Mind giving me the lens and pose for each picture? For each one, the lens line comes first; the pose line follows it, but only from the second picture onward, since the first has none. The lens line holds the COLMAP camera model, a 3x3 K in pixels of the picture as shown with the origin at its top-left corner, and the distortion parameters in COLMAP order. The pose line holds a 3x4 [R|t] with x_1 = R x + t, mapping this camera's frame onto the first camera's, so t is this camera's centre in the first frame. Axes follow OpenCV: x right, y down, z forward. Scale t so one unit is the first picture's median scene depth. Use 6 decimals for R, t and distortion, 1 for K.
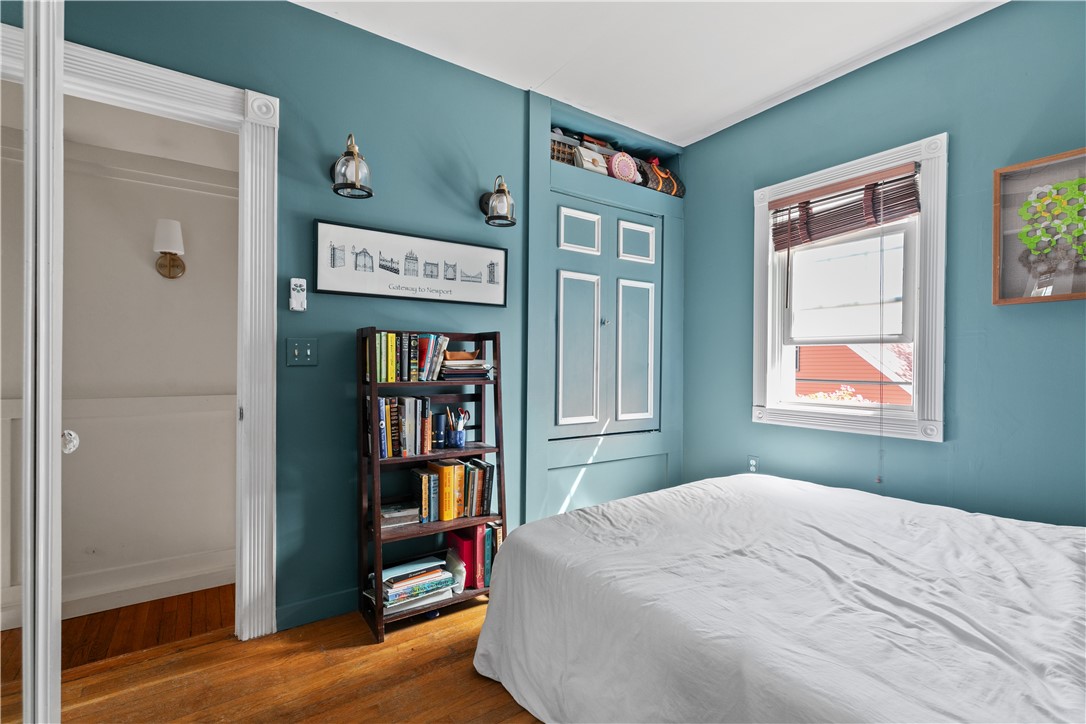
lens RADIAL K [[495.6, 0, 545.8], [0, 495.6, 367.5], [0, 0, 1]] dist [0.009027, 0.000086]
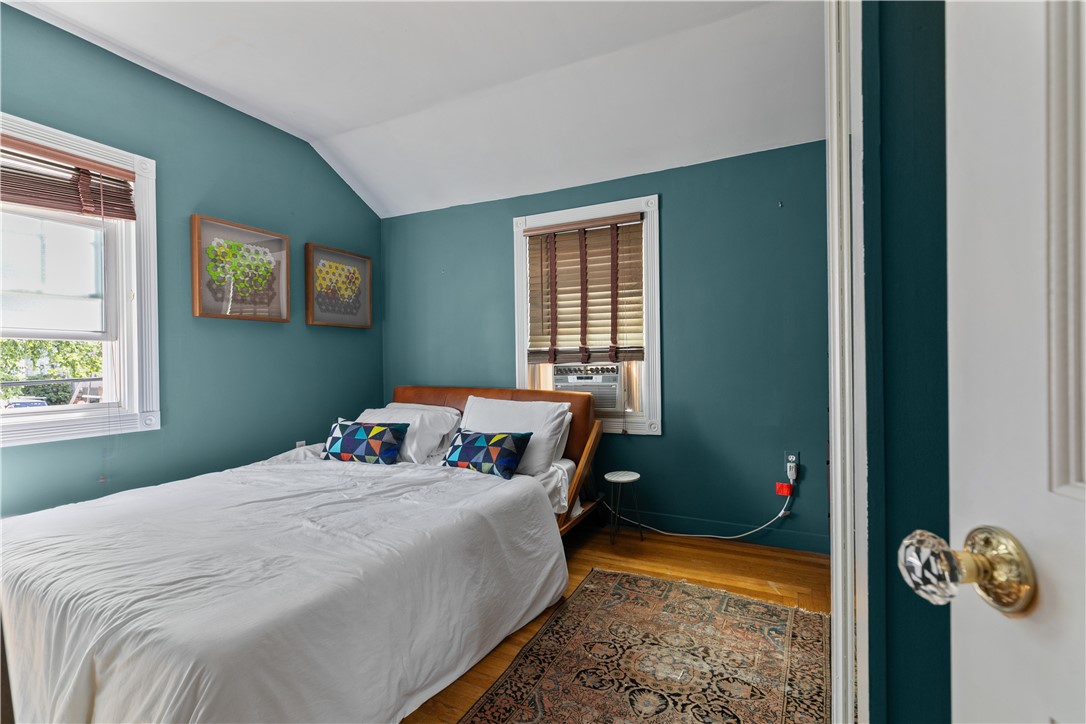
lens RADIAL K [[495.6, 0, 545.8], [0, 495.6, 367.5], [0, 0, 1]] dist [0.009027, 0.000086]
pose [[-0.489619, -0.014624, 0.871814, -0.742358], [0.011326, 0.999668, 0.023130, -0.010359], [-0.871863, 0.021199, -0.489291, 0.893828]]
